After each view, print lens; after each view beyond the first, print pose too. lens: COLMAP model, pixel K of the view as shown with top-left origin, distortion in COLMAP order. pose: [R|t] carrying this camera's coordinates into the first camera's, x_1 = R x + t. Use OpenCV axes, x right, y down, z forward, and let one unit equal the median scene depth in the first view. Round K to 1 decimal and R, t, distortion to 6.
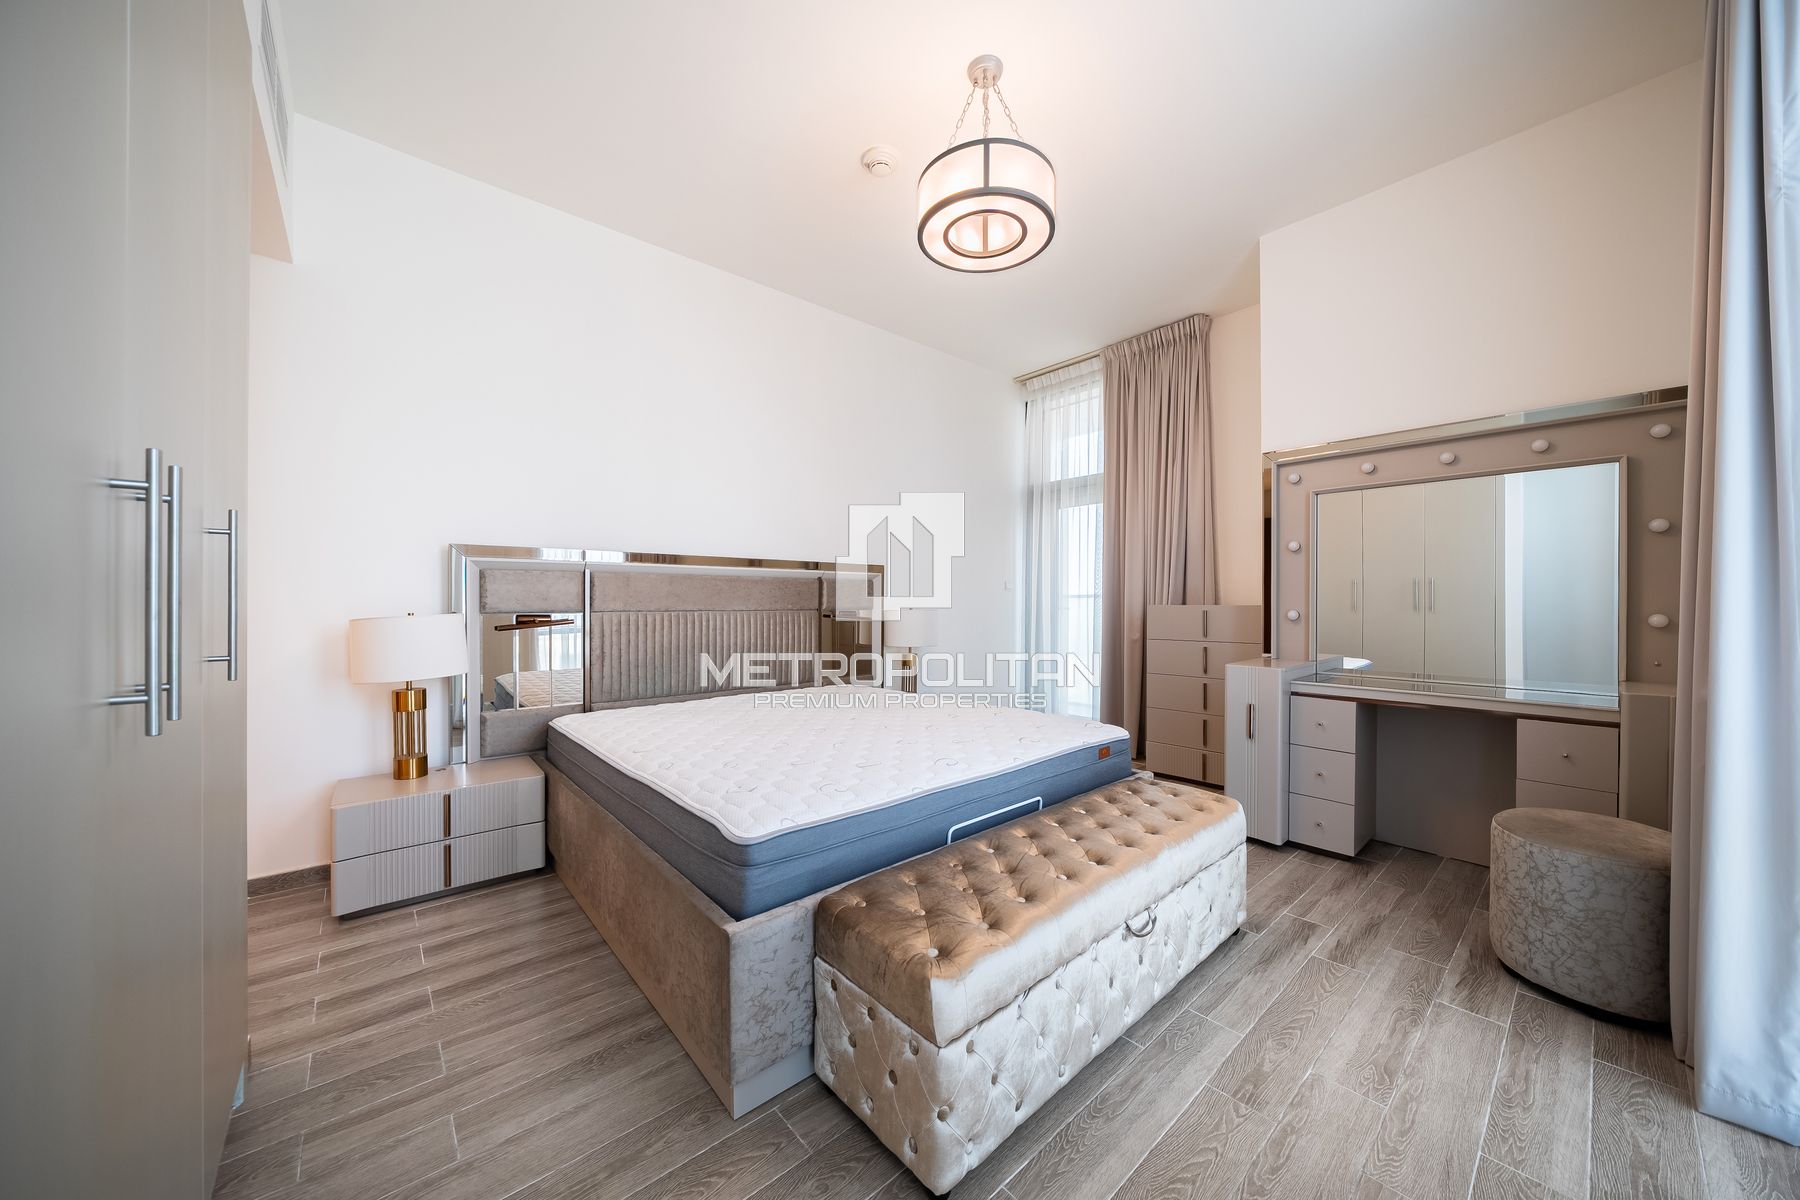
lens RADIAL K [[617.3, 0, 900.0], [0, 617.3, 600.0], [0, 0, 1]] dist [-0.000836, -0.000126]
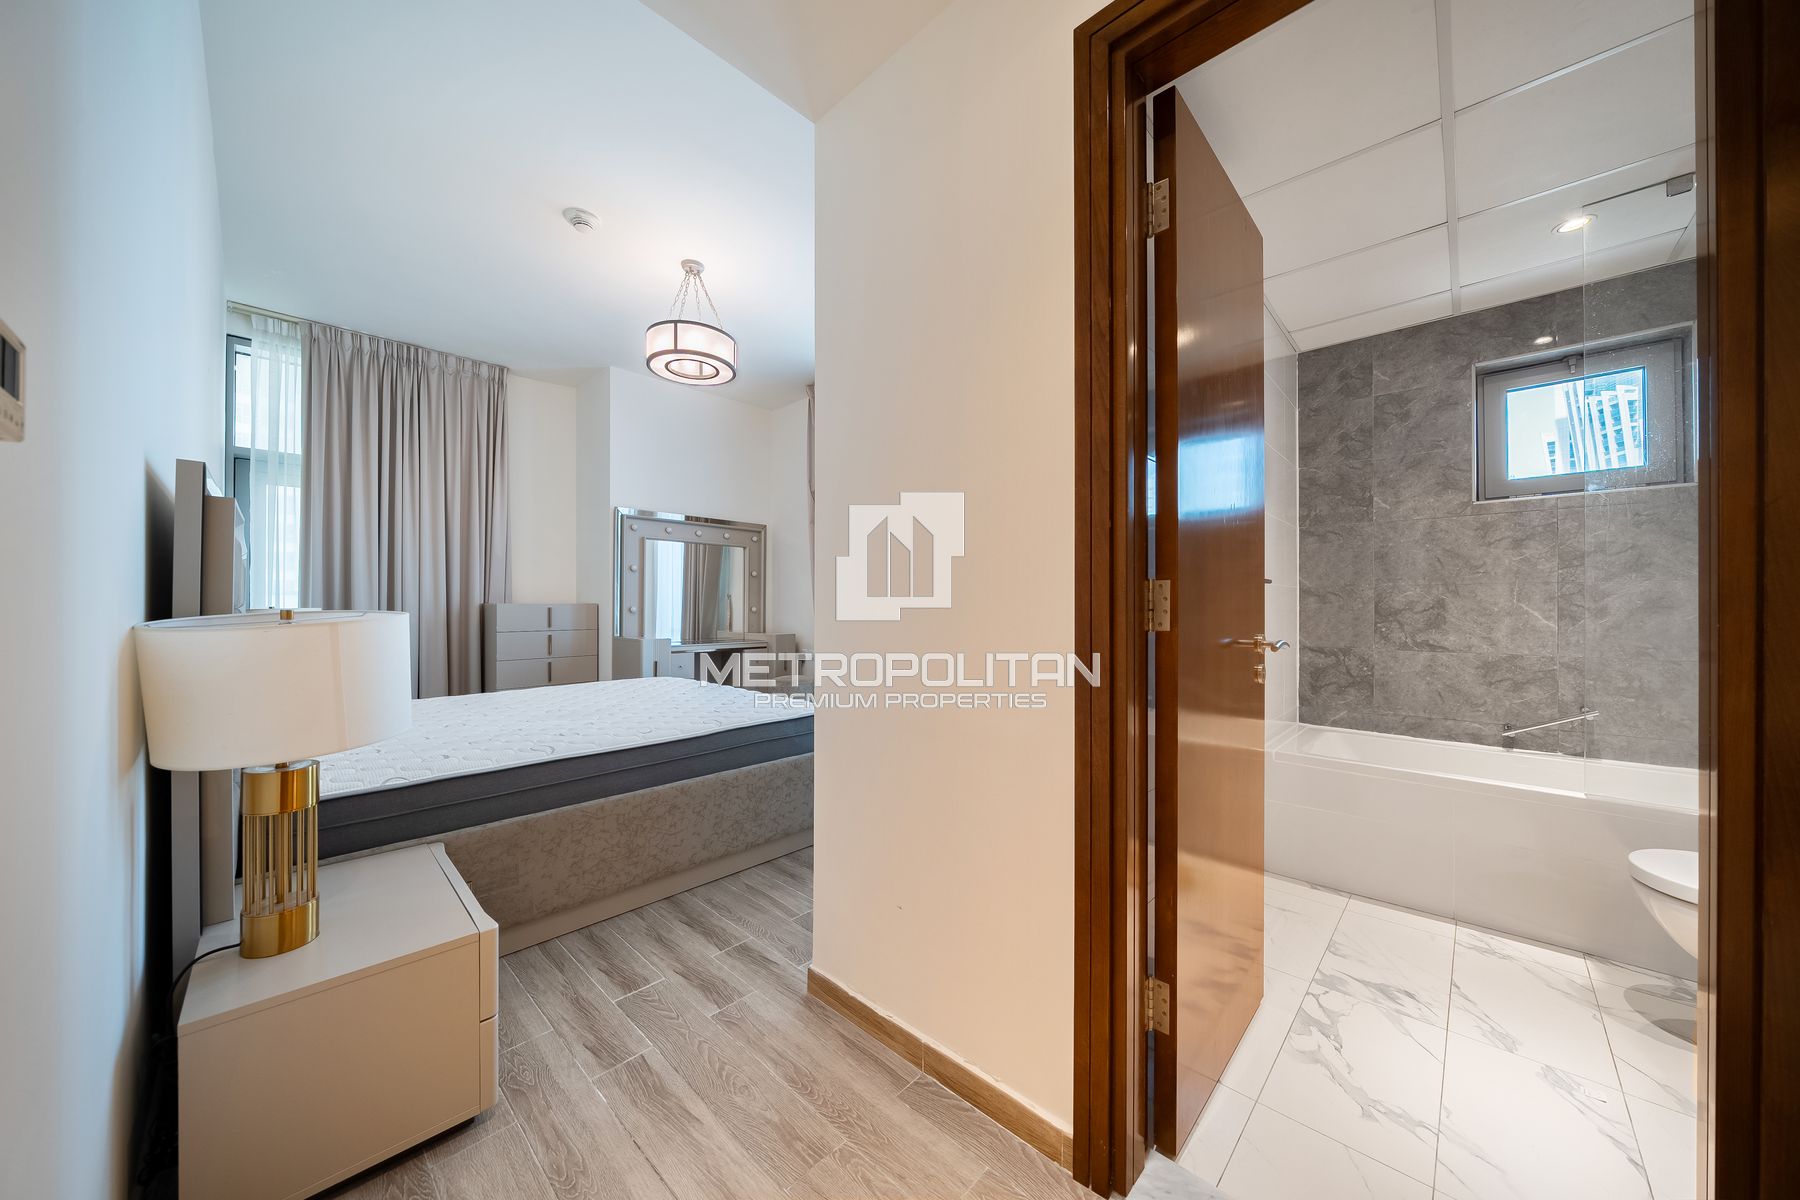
lens RADIAL K [[617.3, 0, 900.0], [0, 617.3, 600.0], [0, 0, 1]] dist [-0.000836, -0.000126]
pose [[-0.099456, 0.017717, 0.994884, -1.763563], [-0.004032, 0.999826, -0.018208, 0.043748], [-0.995034, -0.005822, -0.099368, 0.756840]]
